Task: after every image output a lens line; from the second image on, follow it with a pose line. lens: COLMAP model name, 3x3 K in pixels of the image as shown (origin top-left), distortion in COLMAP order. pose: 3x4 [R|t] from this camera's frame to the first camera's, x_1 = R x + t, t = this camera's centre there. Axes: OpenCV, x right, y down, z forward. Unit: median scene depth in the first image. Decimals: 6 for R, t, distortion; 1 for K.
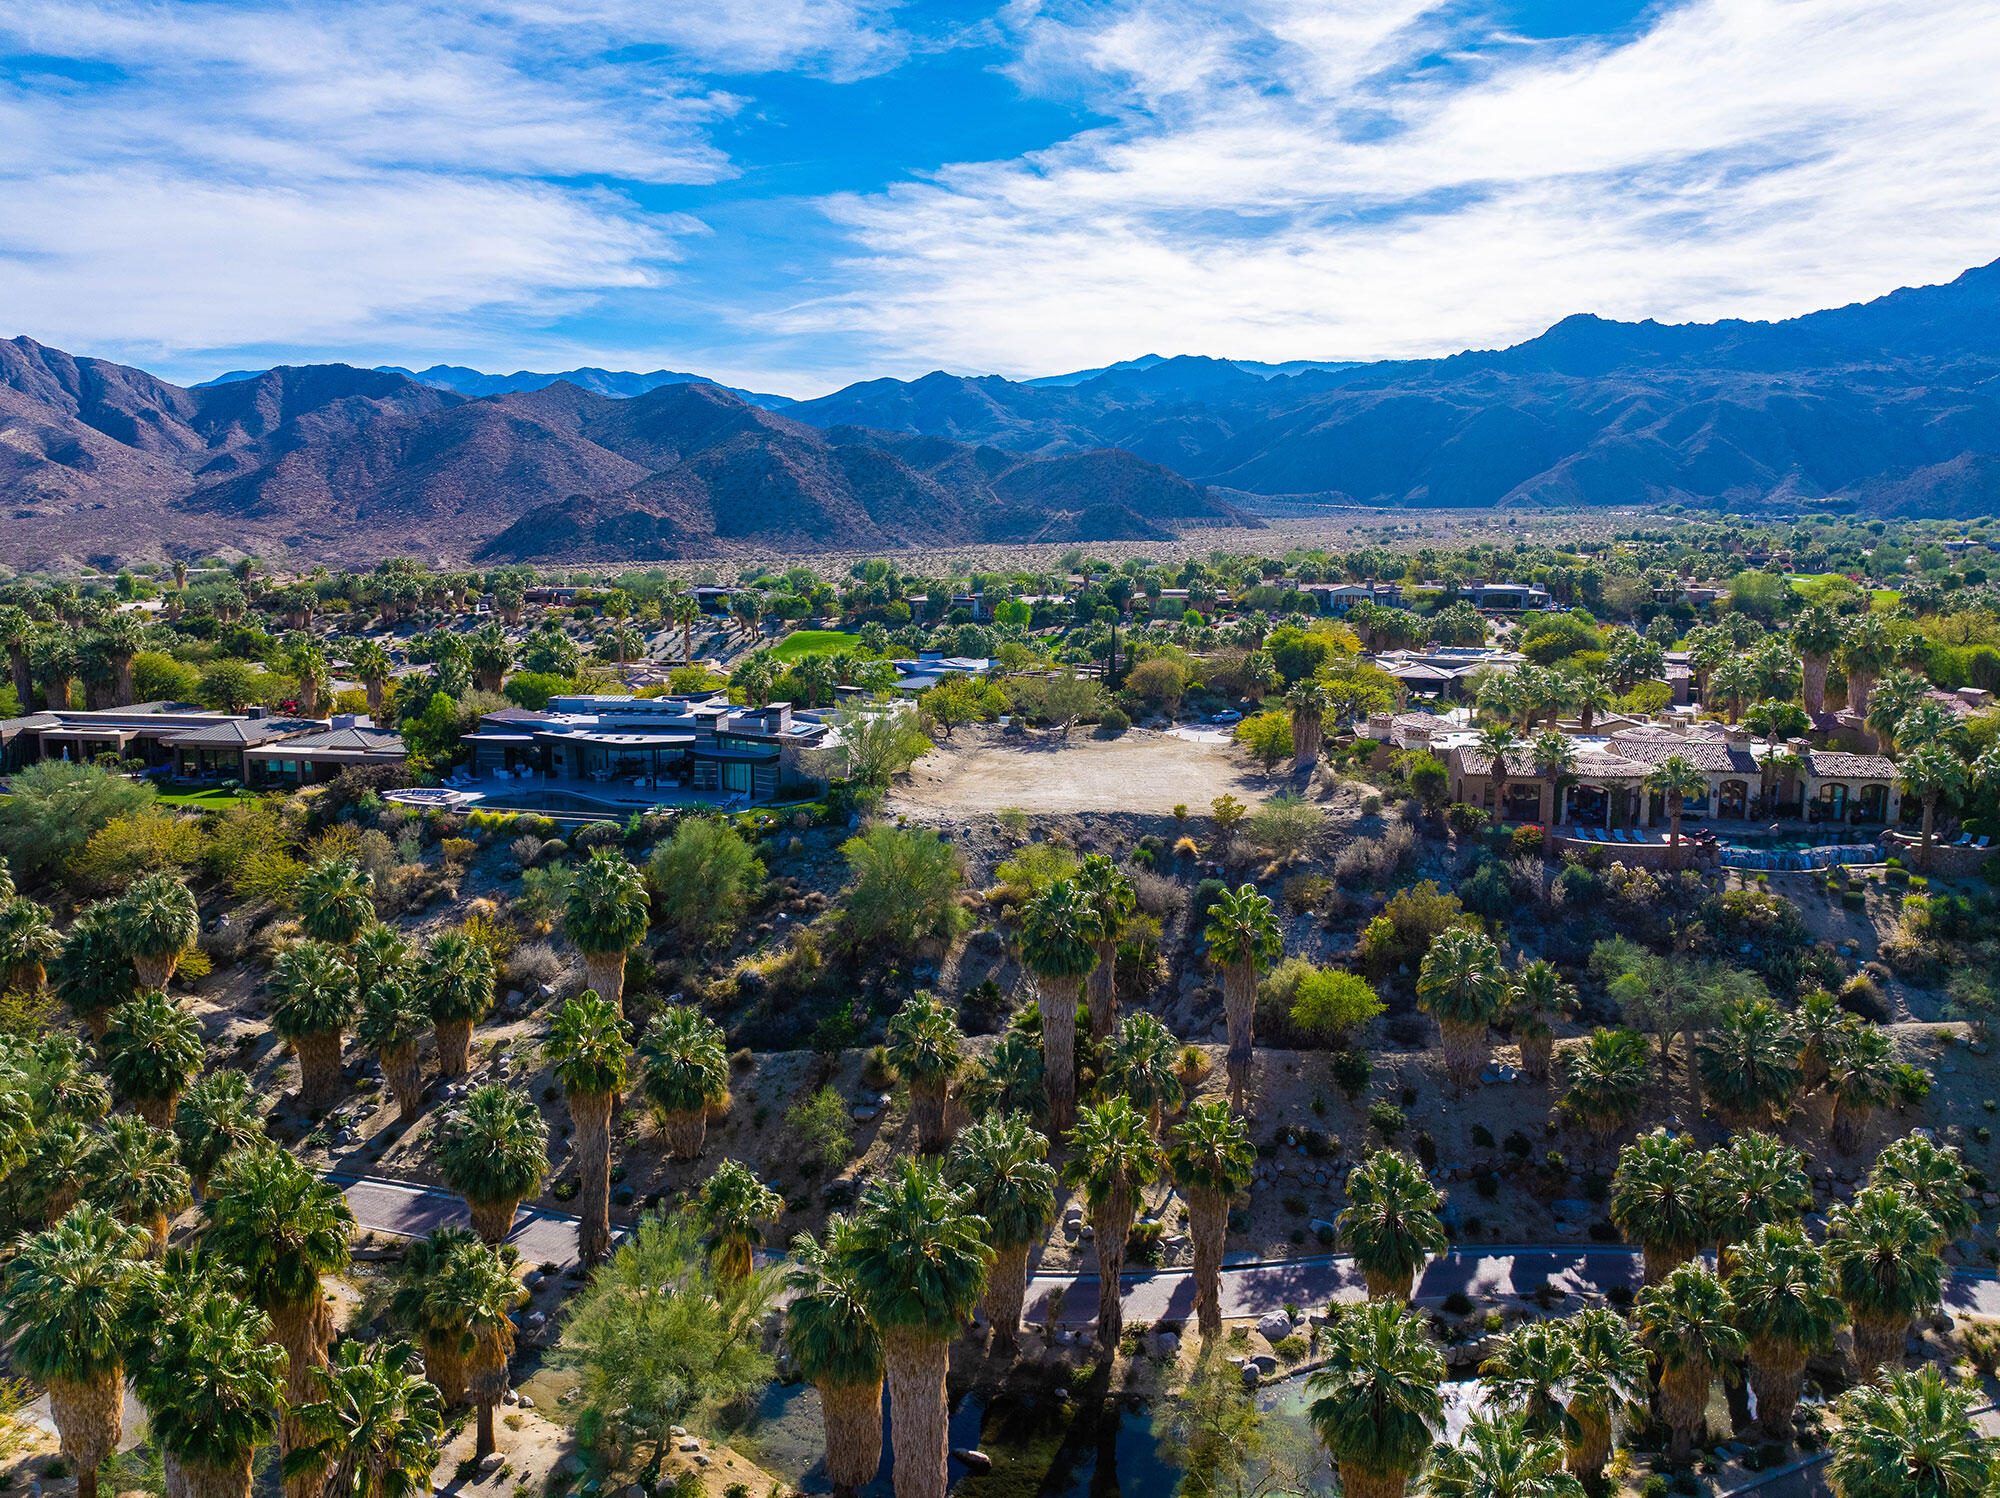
lens RADIAL K [[1410.6, 0, 1000.0], [0, 1410.6, 749.0], [0, 0, 1]] dist [-0.038494, 0.002242]
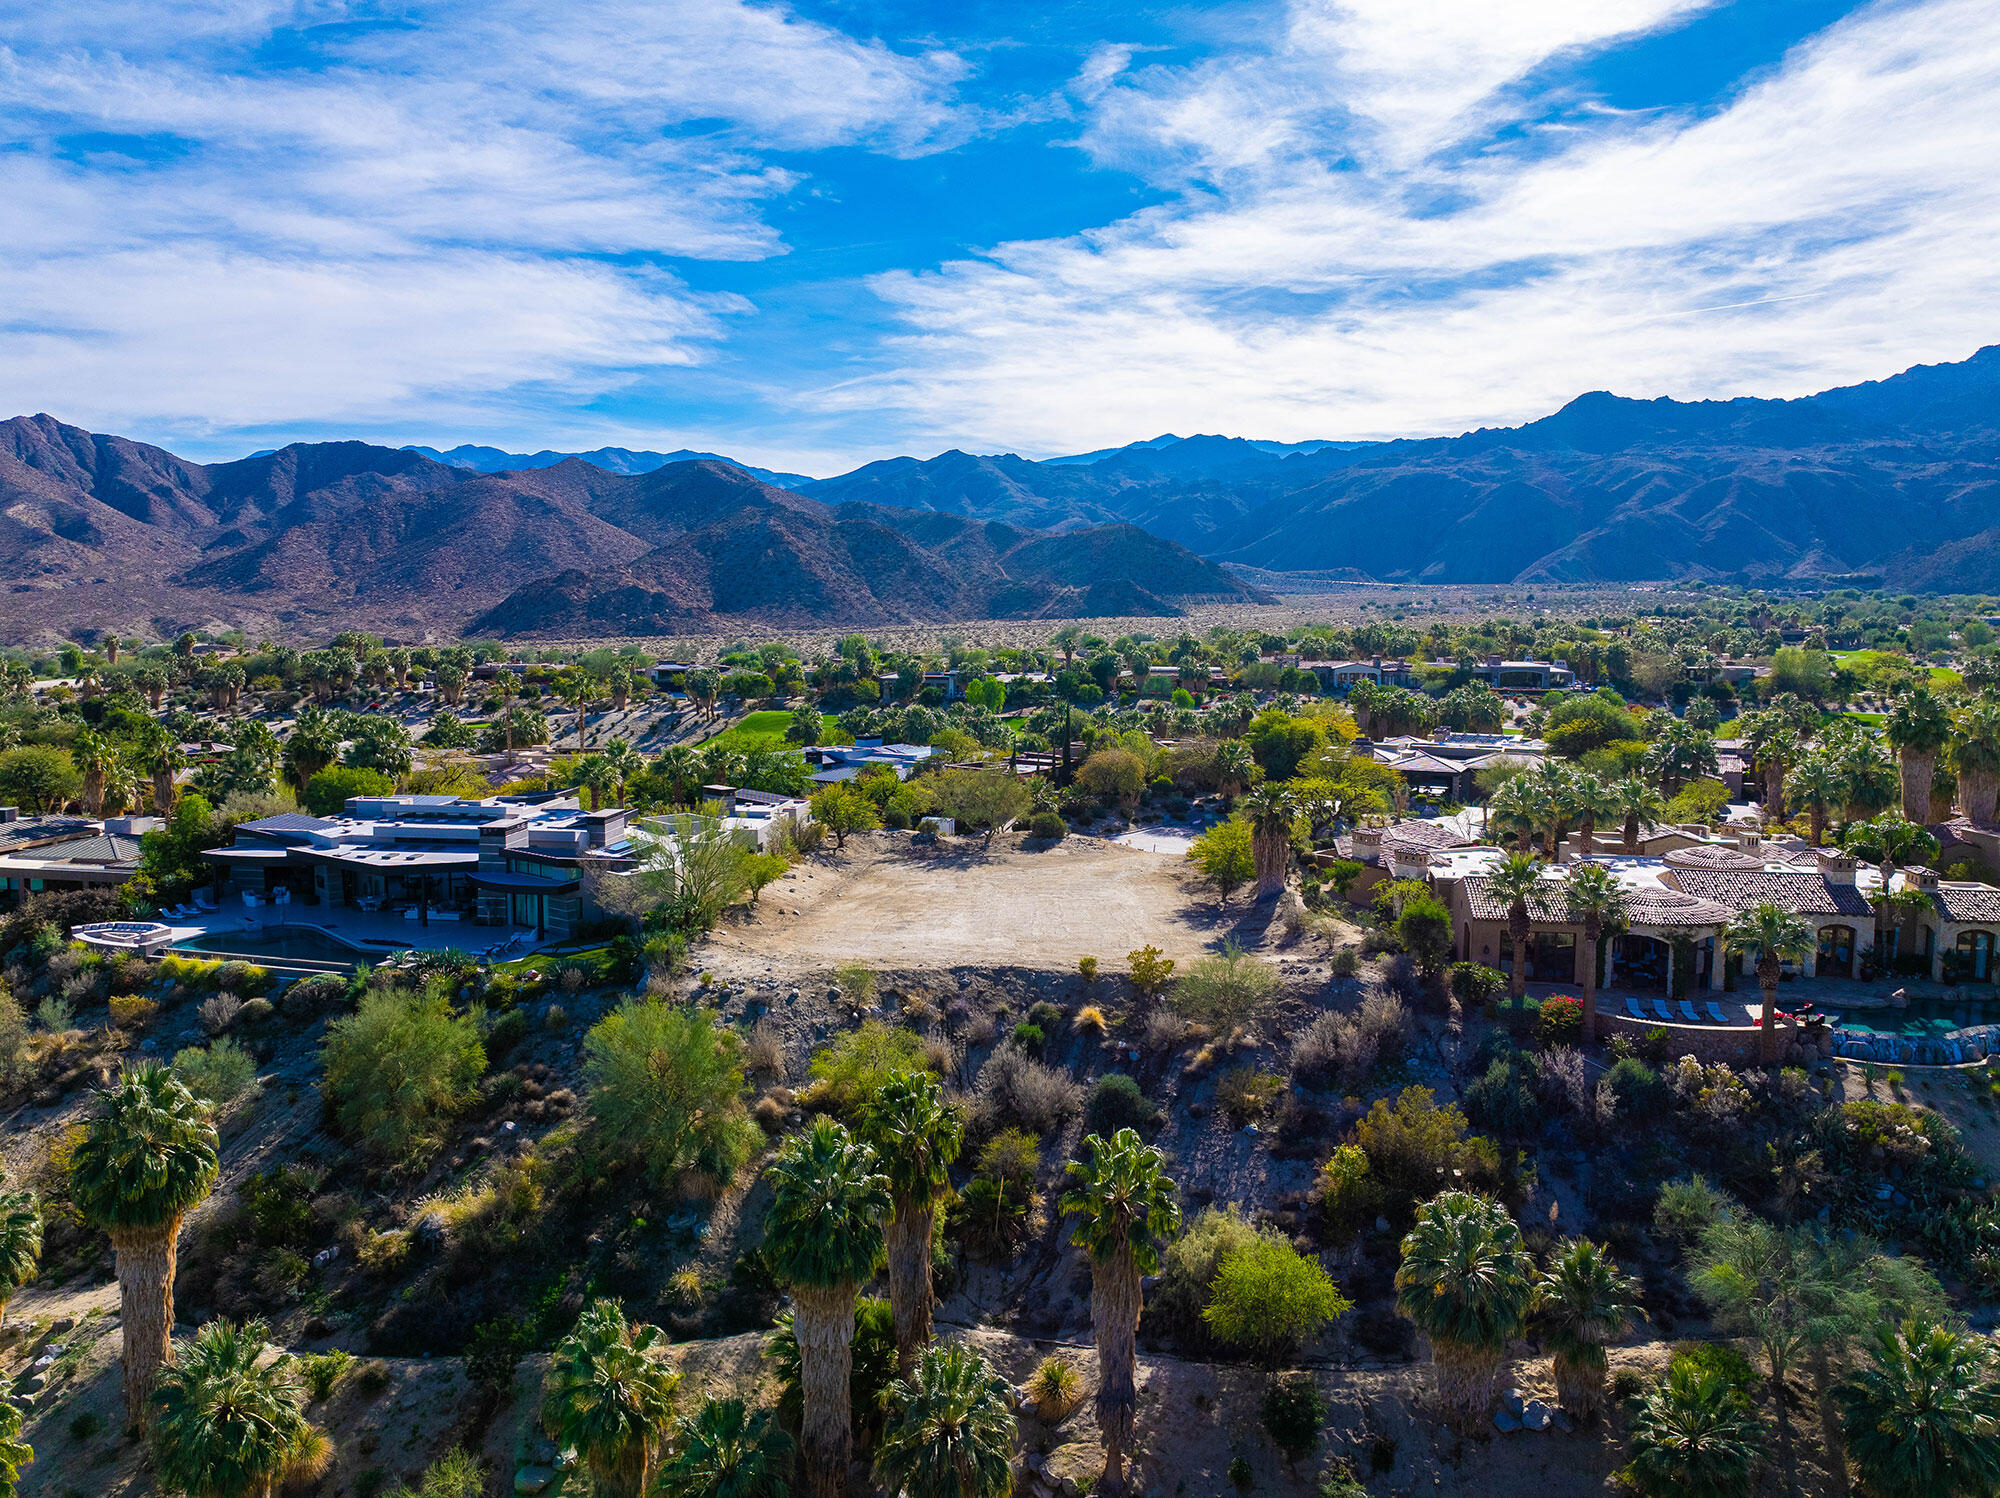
lens RADIAL K [[1410.6, 0, 1000.0], [0, 1410.6, 749.0], [0, 0, 1]] dist [-0.038494, 0.002242]
pose [[0.999910, 0.001730, -0.013289, 0.028381], [-0.002445, 0.998541, -0.053945, -0.009412], [0.013176, 0.053973, 0.998455, 0.078627]]
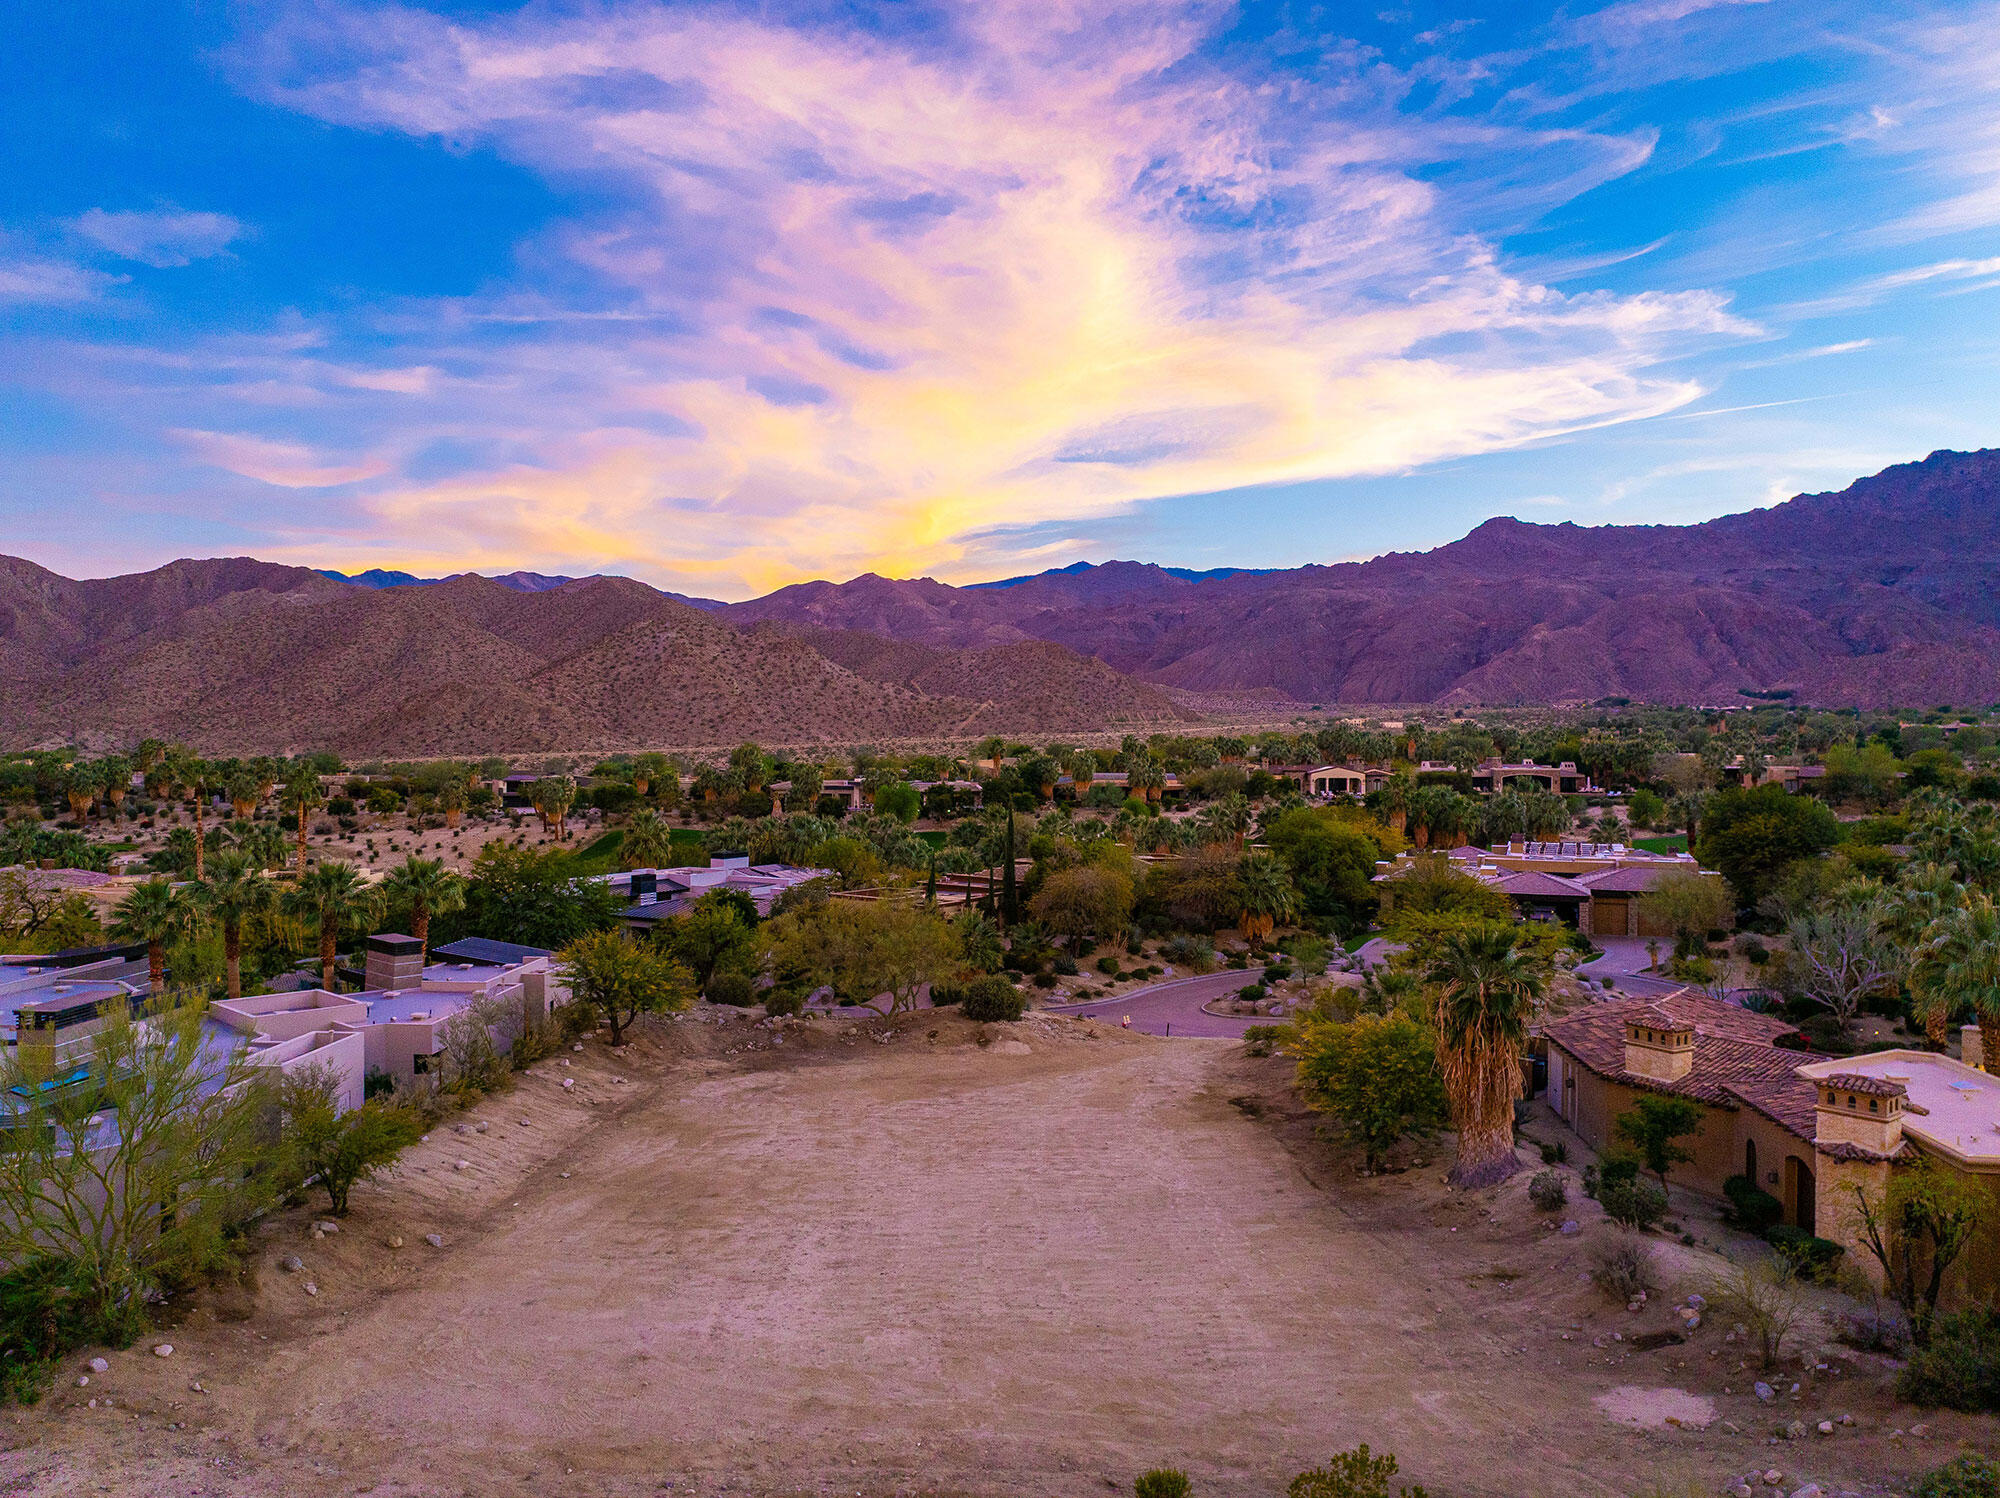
lens RADIAL K [[1418.5, 0, 1000.0], [0, 1418.5, 749.0], [0, 0, 1]] dist [-0.069875, 0.048326]
pose [[0.998962, -0.002709, 0.045480, 0.027647], [0.009128, 0.989894, -0.141516, -0.016295], [-0.044637, 0.141784, 0.988891, 0.230373]]
